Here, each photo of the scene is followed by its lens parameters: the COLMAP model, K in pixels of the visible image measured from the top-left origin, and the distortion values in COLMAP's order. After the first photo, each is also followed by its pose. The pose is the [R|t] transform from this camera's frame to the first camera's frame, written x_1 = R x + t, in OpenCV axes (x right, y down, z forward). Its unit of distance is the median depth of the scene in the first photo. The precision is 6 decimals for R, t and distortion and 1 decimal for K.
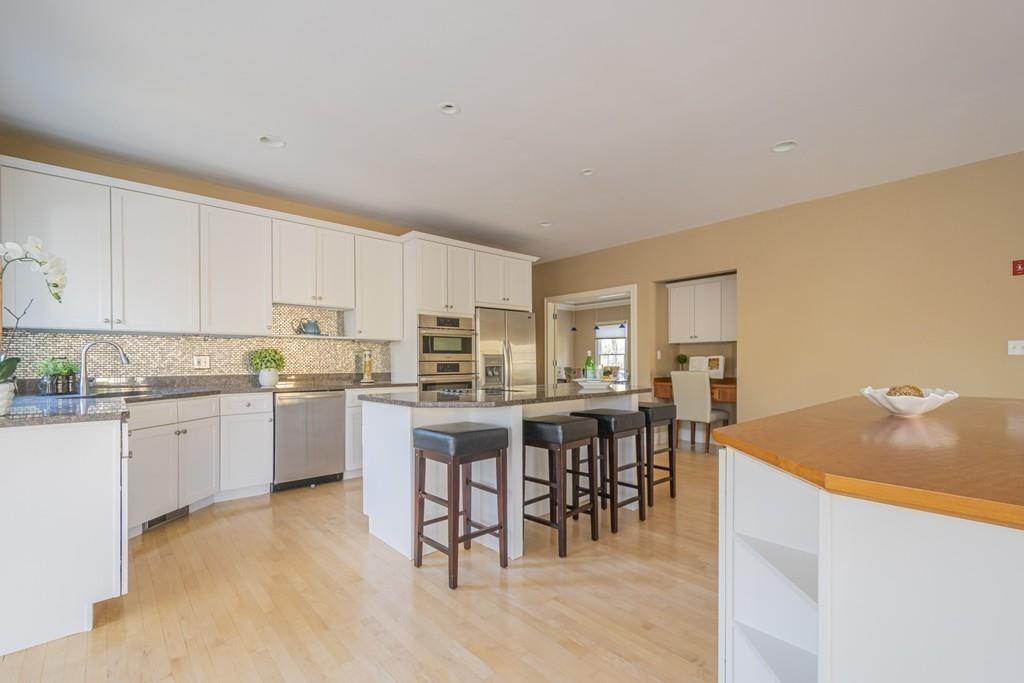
lens RADIAL K [[433.9, 0, 491.7], [0, 433.9, 361.3], [0, 0, 1]] dist [0.000770, -0.000114]
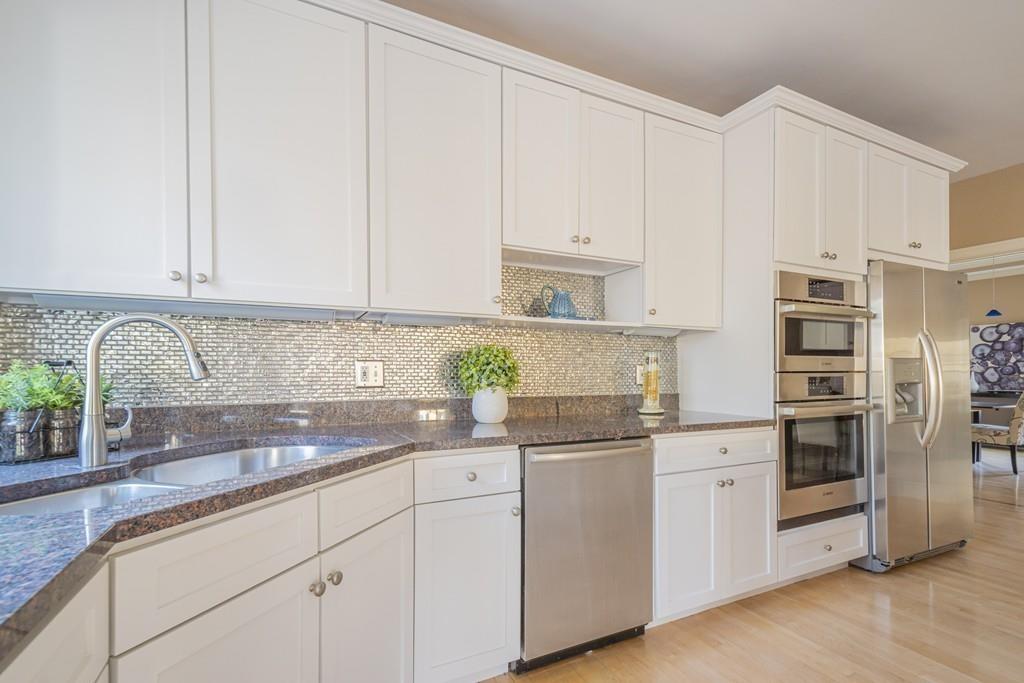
lens RADIAL K [[456.0, 0, 514.5], [0, 456.0, 374.7], [0, 0, 1]] dist [0.001055, 0.000158]
pose [[0.968006, 0.001790, -0.250920, -0.345471], [-0.000489, 0.999986, 0.005247, 0.000288], [0.250926, -0.004956, 0.967994, 0.493100]]
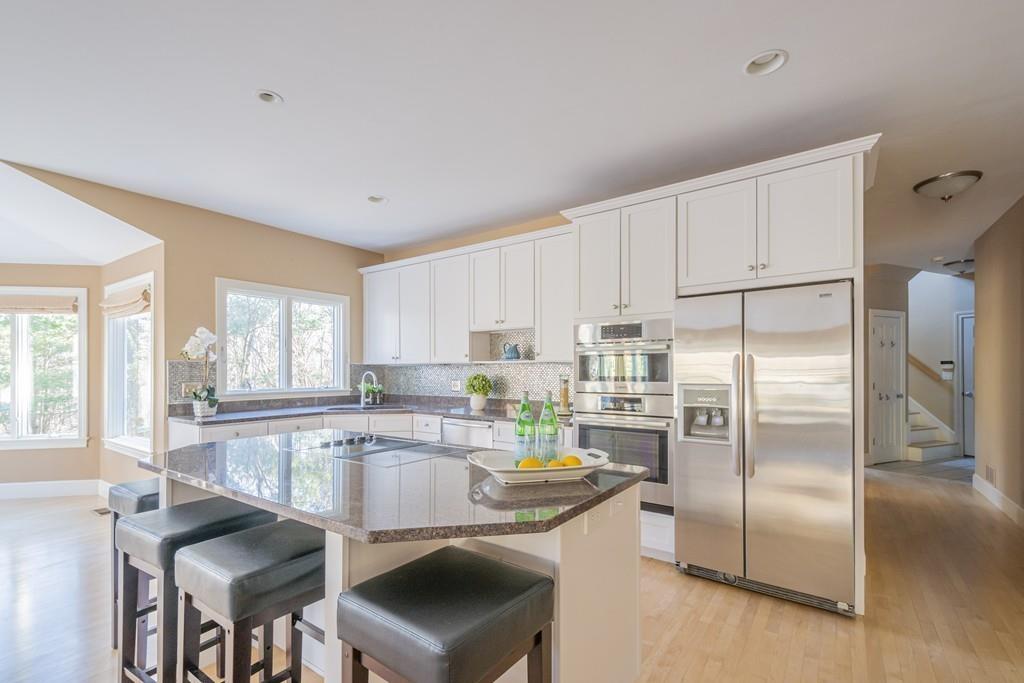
lens RADIAL K [[458.3, 0, 515.2], [0, 458.3, 368.4], [0, 0, 1]] dist [0.003874, 0.000336]
pose [[0.231294, -0.005105, -0.972871, 0.576723], [-0.000921, 0.999985, -0.005466, -0.036969], [0.972883, 0.002160, 0.231286, 0.791115]]
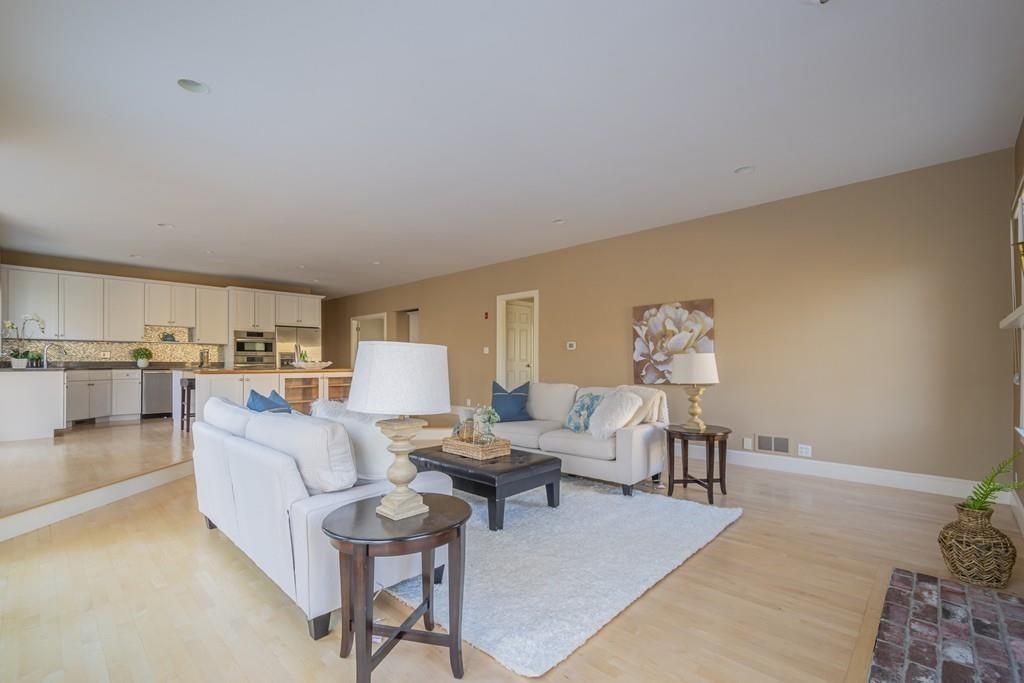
lens RADIAL K [[444.2, 0, 511.8], [0, 444.2, 361.7], [0, 0, 1]] dist [-0.002117, -0.000312]
pose [[0.995497, 0.003189, 0.094744, 0.908328], [-0.002752, 0.999985, -0.004745, 0.034895], [-0.094758, 0.004463, 0.995490, -1.098545]]
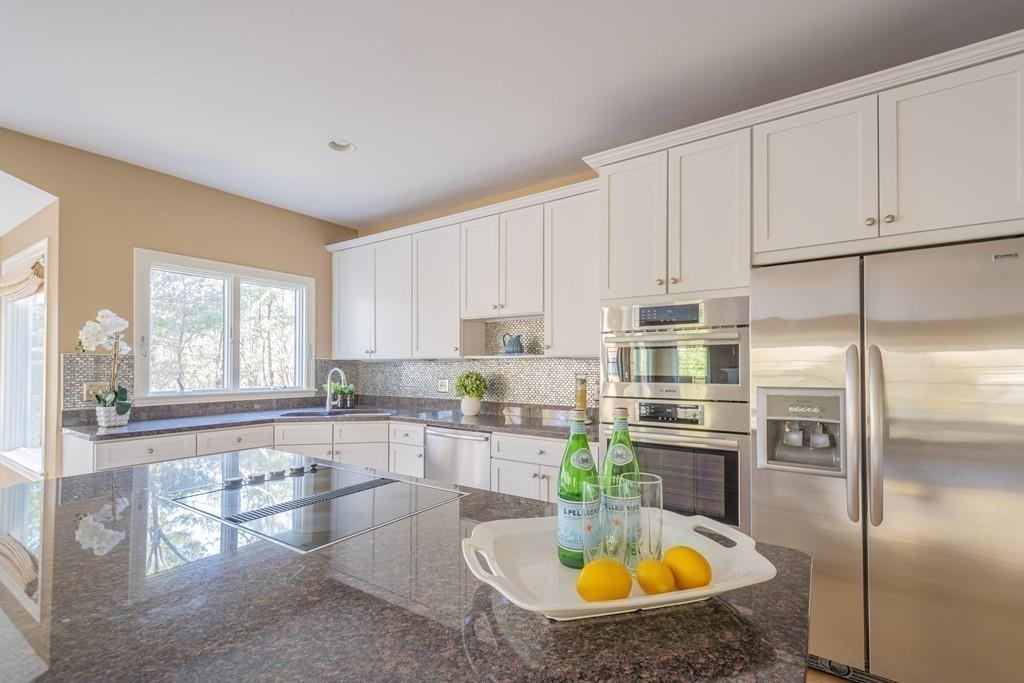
lens RADIAL K [[433.2, 0, 531.0], [0, 433.2, 365.4], [0, 0, 1]] dist [0.002558, 0.000309]
pose [[0.297379, -0.003400, -0.954753, 0.337593], [-0.003152, 0.999985, -0.004543, -0.038136], [0.954754, 0.004360, 0.297364, 0.818532]]
